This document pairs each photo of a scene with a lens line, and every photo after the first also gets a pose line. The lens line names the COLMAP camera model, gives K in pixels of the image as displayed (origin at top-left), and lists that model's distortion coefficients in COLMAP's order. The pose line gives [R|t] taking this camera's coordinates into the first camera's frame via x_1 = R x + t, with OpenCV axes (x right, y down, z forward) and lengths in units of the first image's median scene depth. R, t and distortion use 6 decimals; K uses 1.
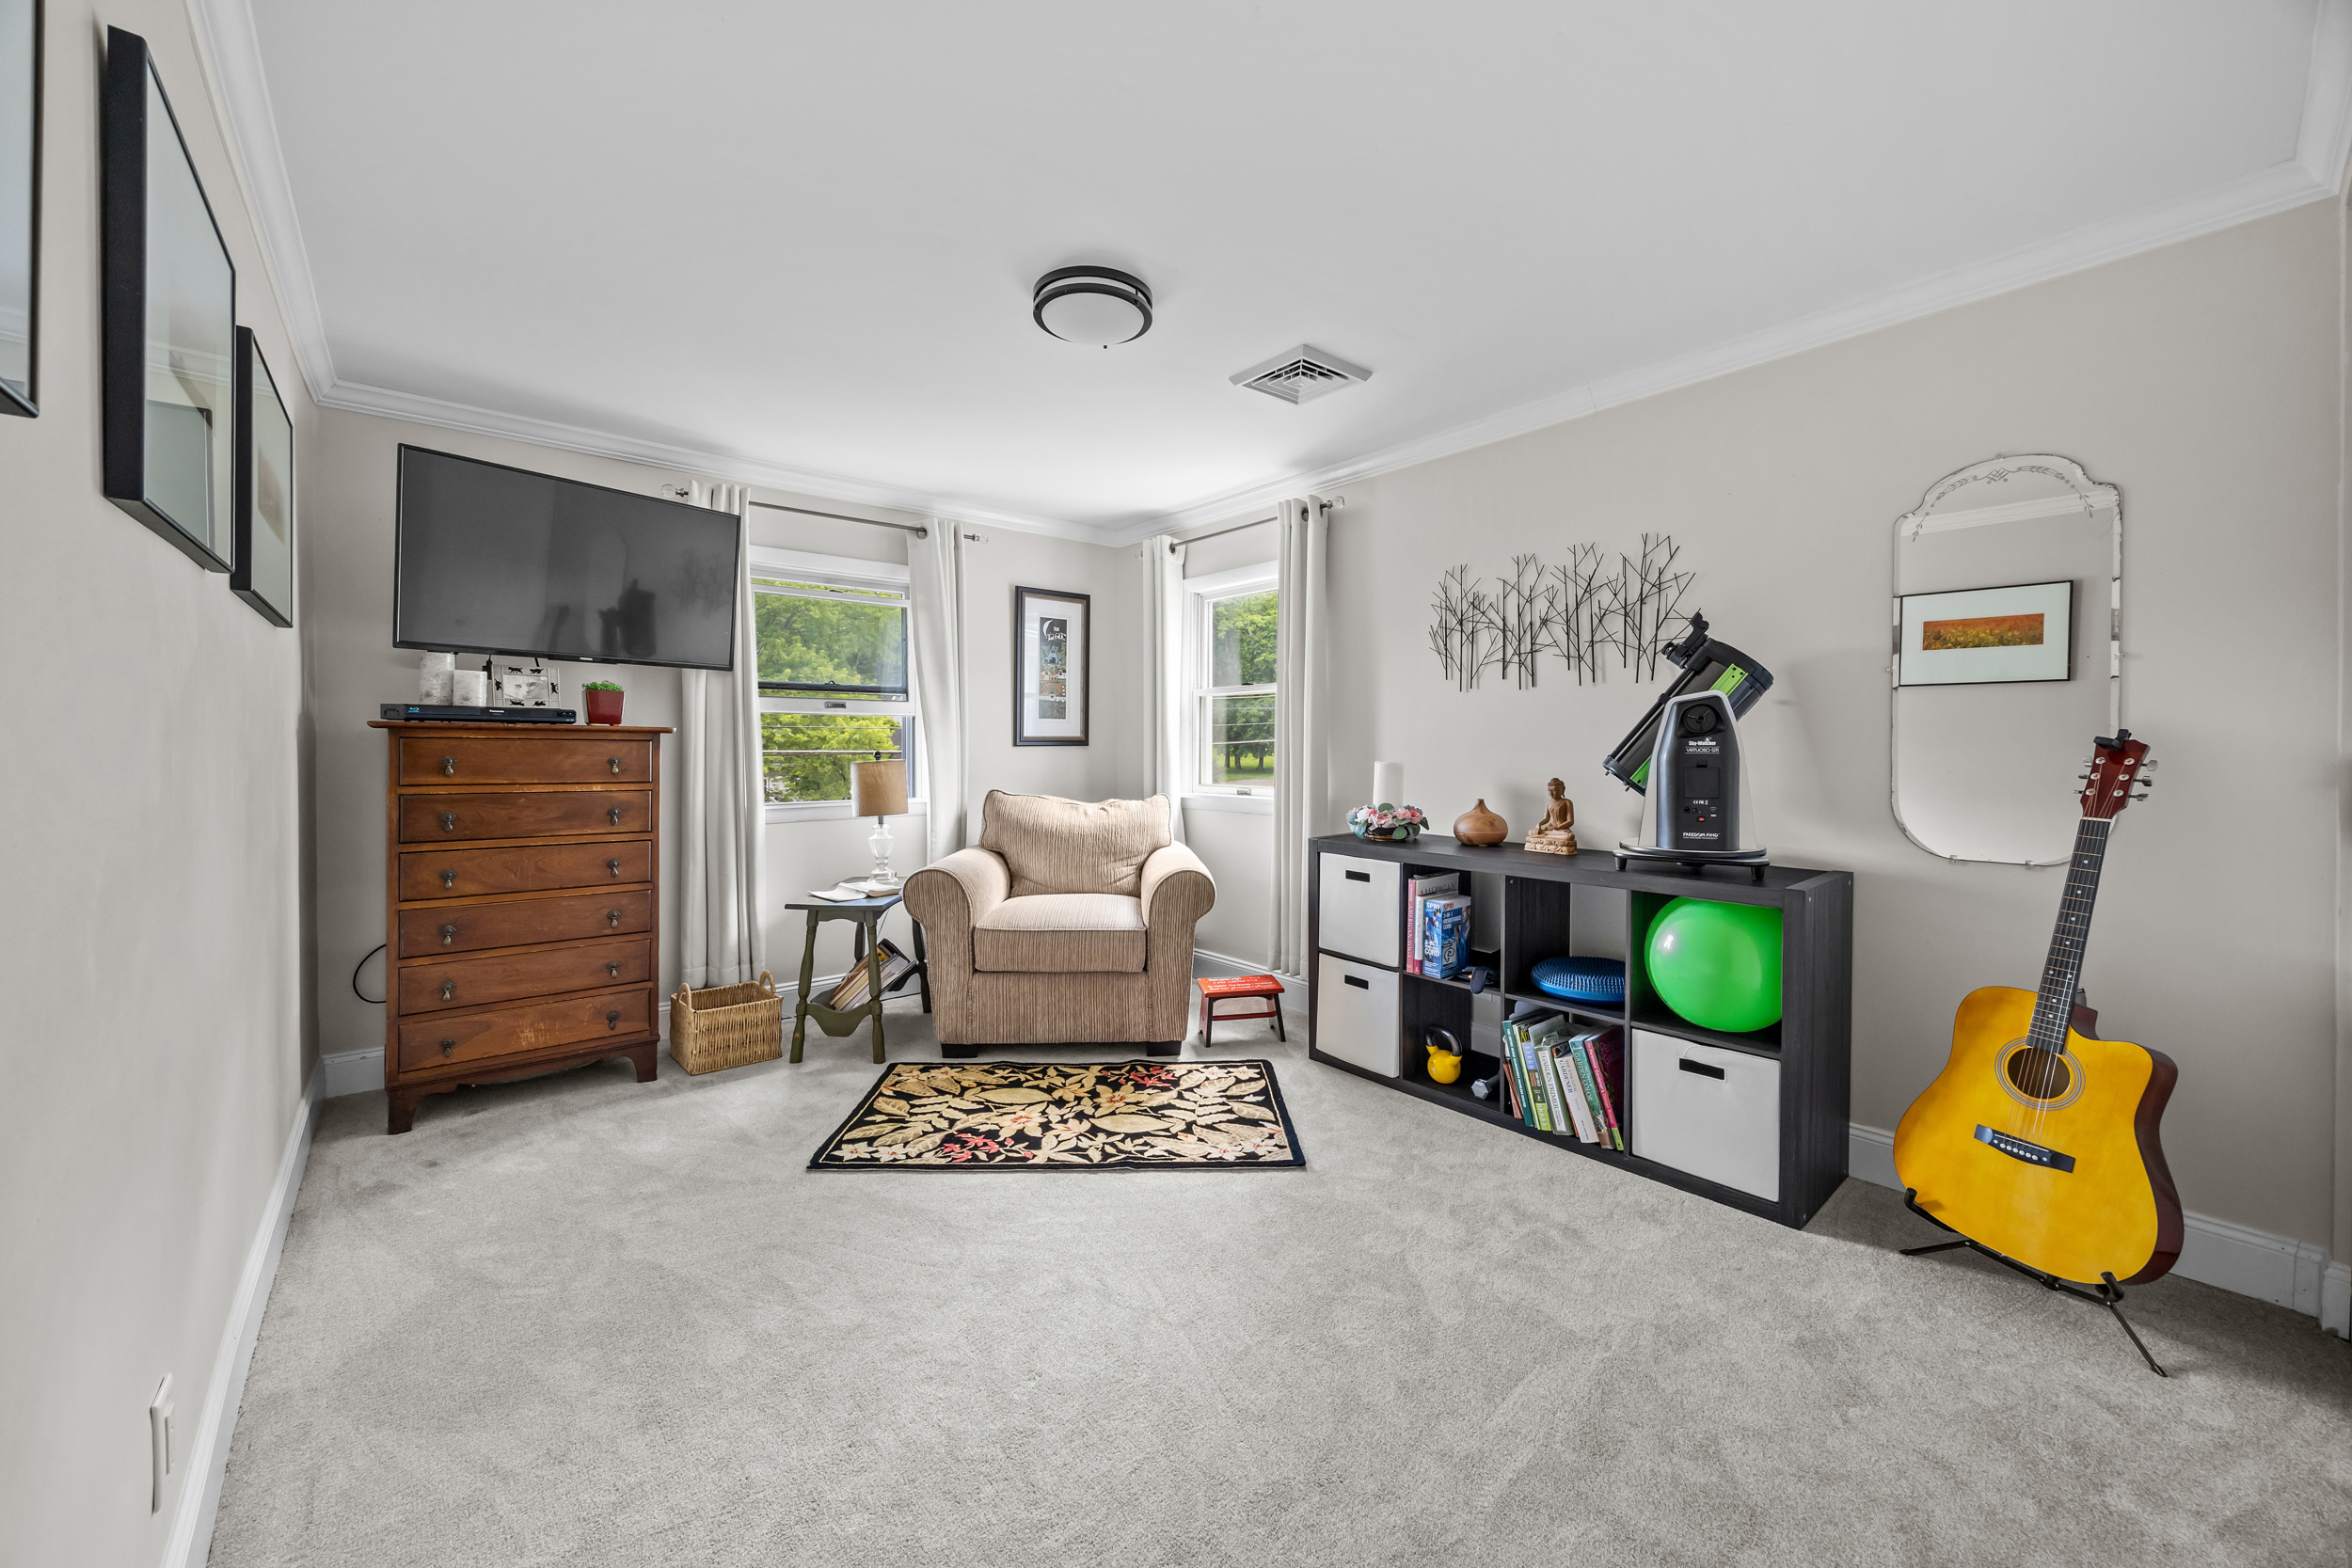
lens RADIAL K [[896.6, 0, 1178.5], [0, 896.6, 758.2], [0, 0, 1]] dist [-0.001686, -0.000123]
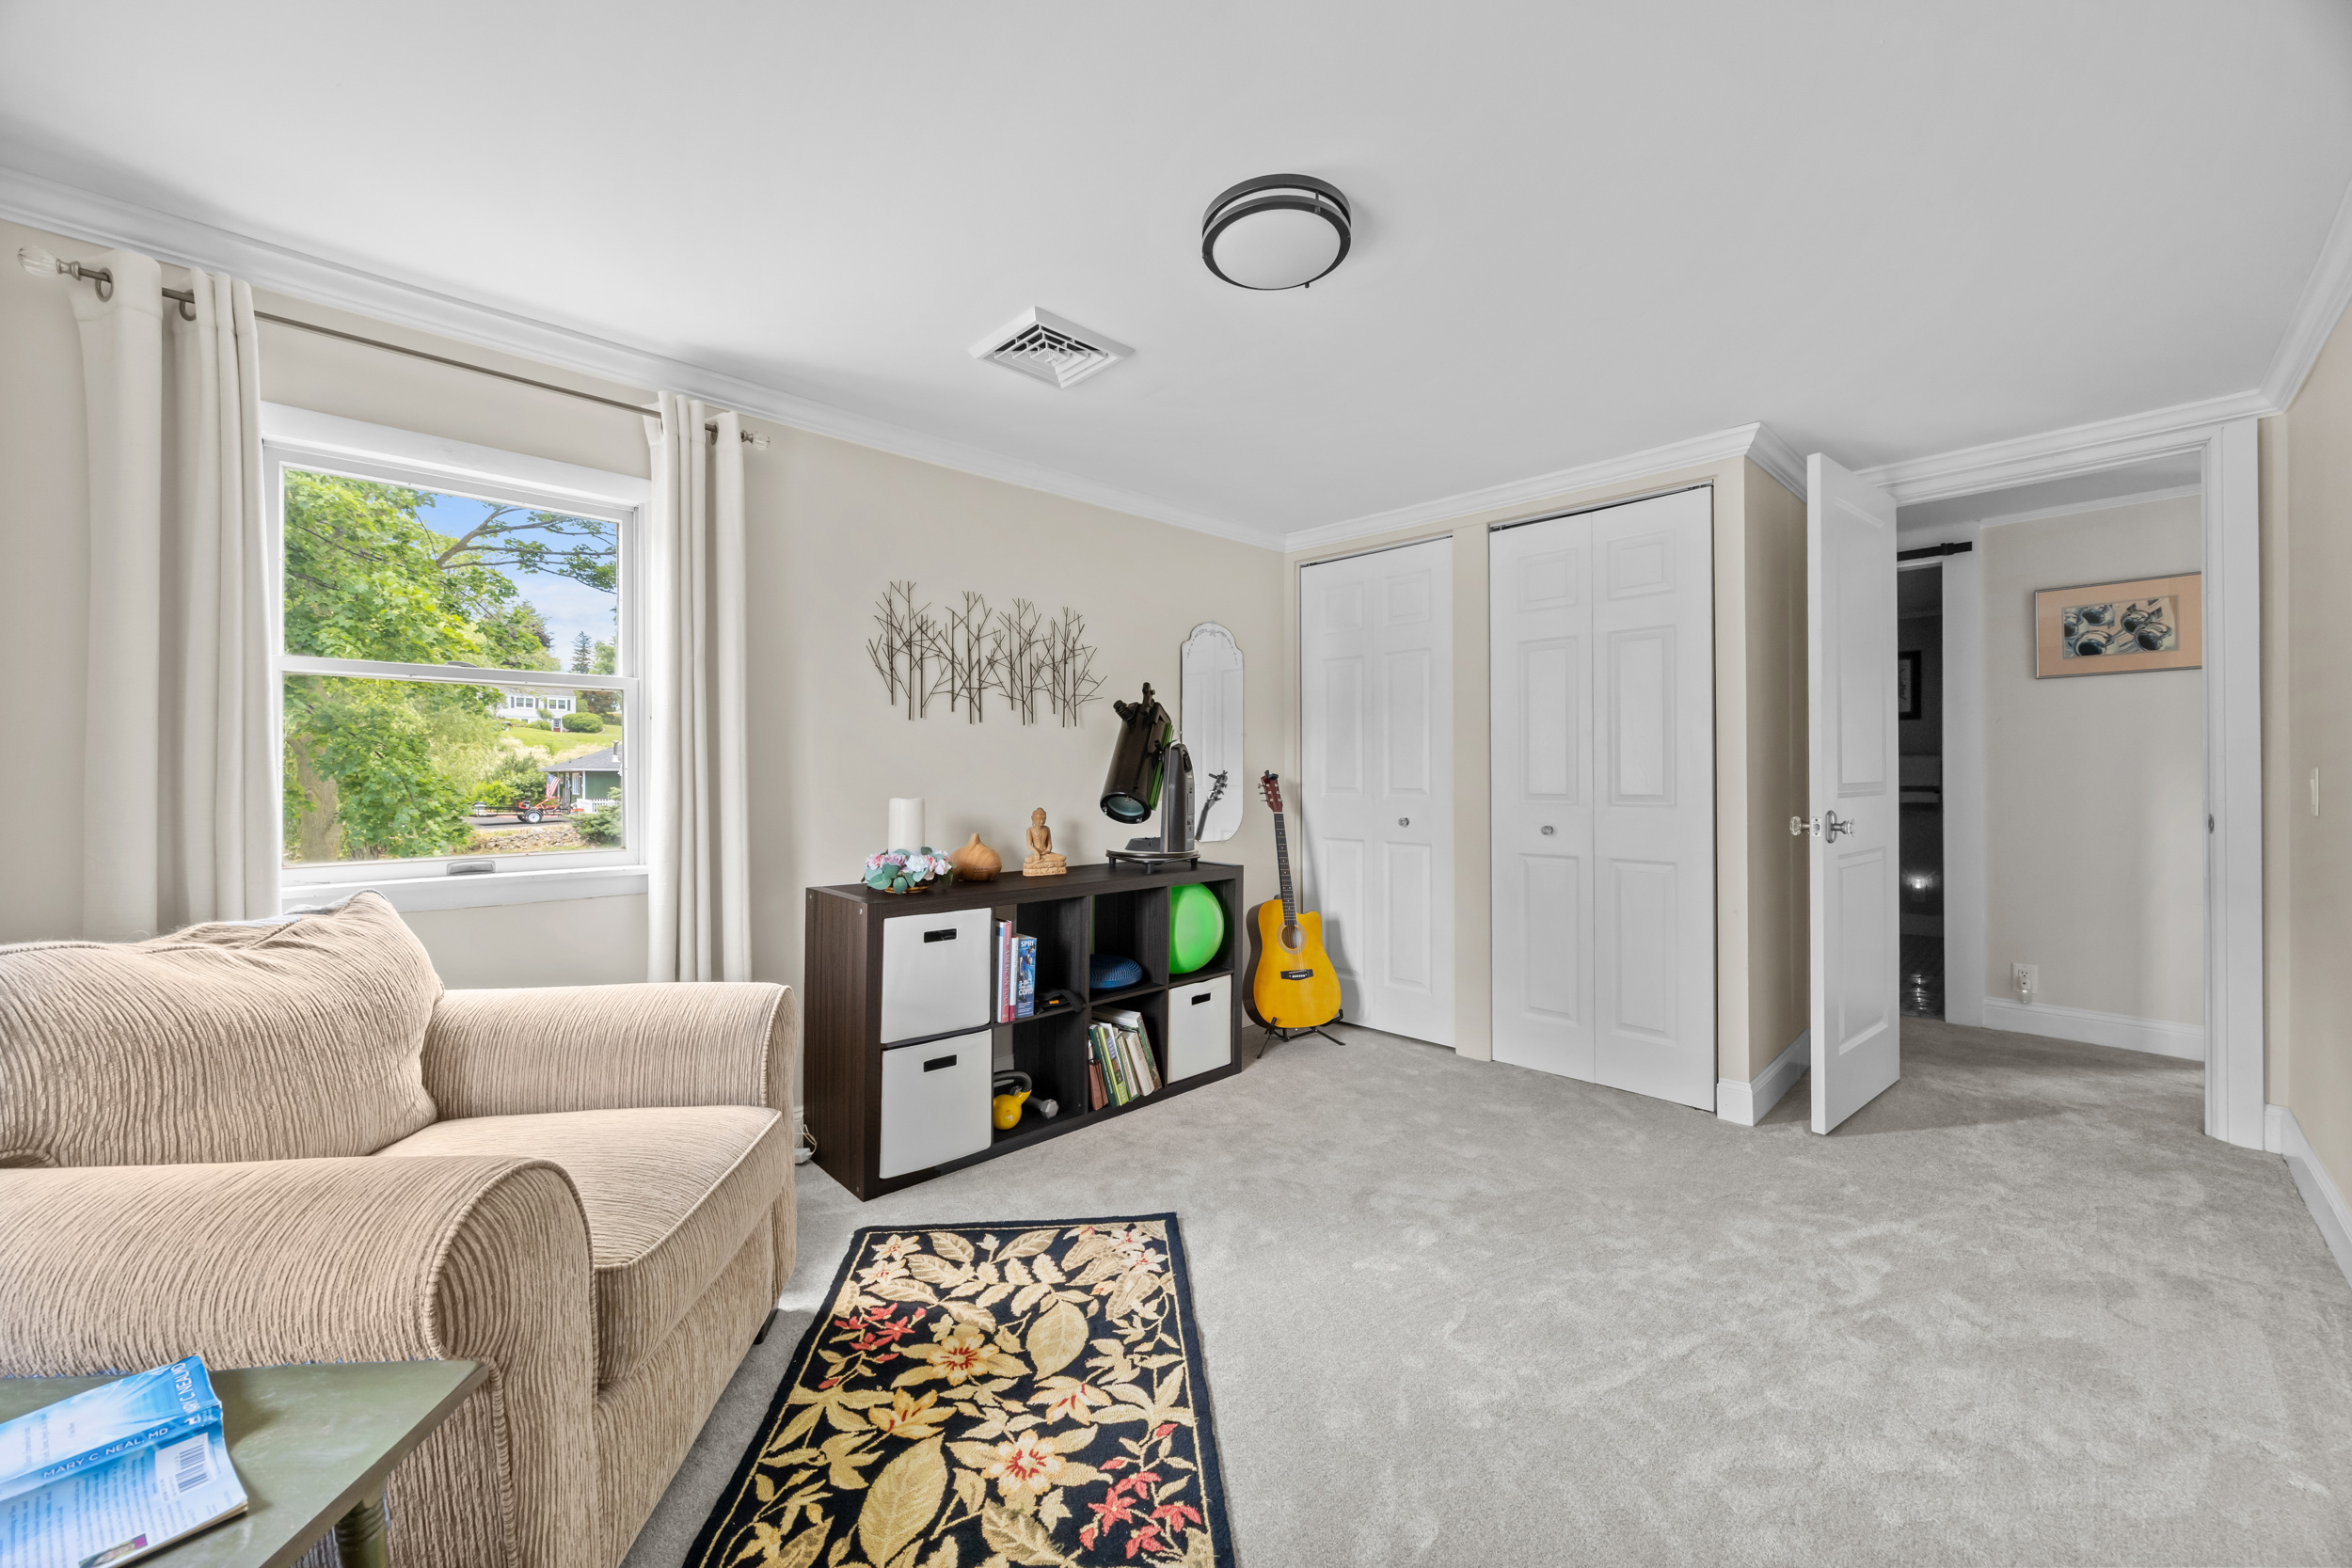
lens RADIAL K [[890.5, 0, 1179.5], [0, 890.5, 774.6], [0, 0, 1]] dist [-0.001054, -0.000010]
pose [[-0.063409, 0.004046, 0.997979, -0.692013], [0.017460, 0.999843, -0.002944, -0.012514], [-0.997835, 0.017238, -0.063470, 0.892633]]
